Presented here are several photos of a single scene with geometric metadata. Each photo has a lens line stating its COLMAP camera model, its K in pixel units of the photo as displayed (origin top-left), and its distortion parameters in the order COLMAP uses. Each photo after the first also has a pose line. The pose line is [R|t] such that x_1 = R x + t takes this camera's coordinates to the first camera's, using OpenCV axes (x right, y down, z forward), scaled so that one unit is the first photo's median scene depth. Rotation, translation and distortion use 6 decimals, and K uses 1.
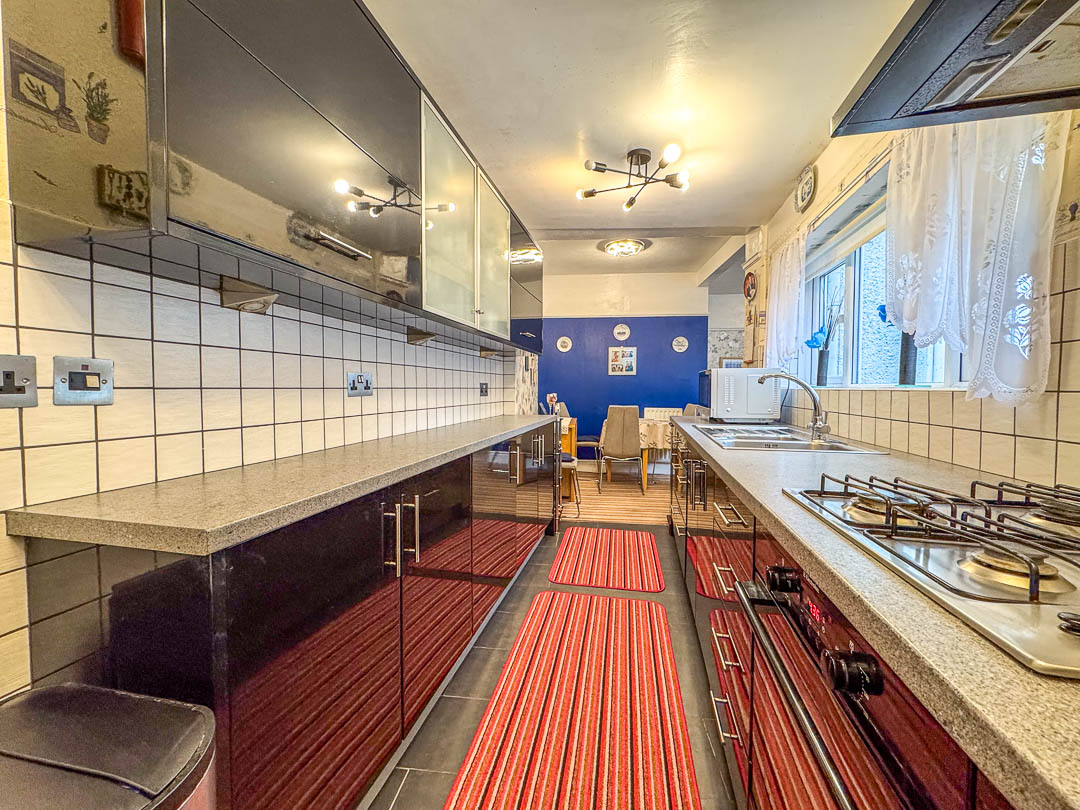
lens RADIAL K [[421.9, 0, 540.0], [0, 421.9, 405.0], [0, 0, 1]] dist [0.000180, -0.000115]
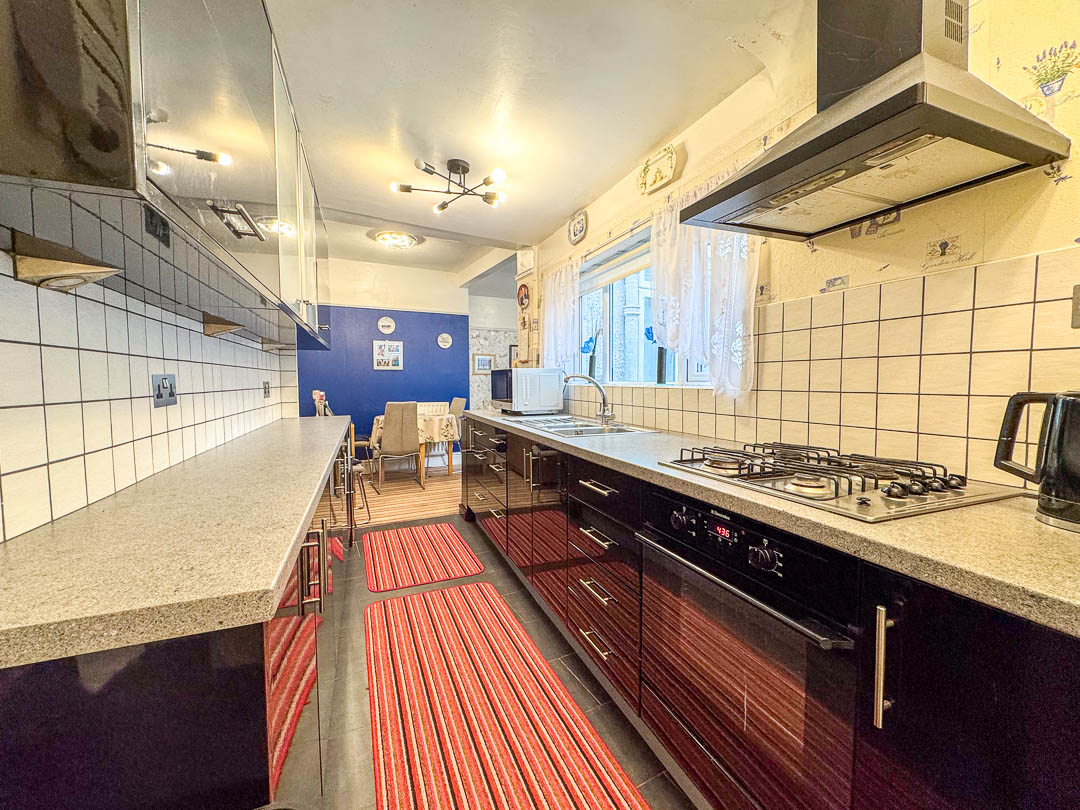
lens RADIAL K [[421.9, 0, 540.0], [0, 421.9, 405.0], [0, 0, 1]] dist [0.000180, -0.000115]
pose [[0.830697, -0.038500, 0.555392, -0.171645], [0.029548, 0.999249, 0.025073, -0.013014], [-0.555940, -0.004417, 0.831211, 0.008504]]
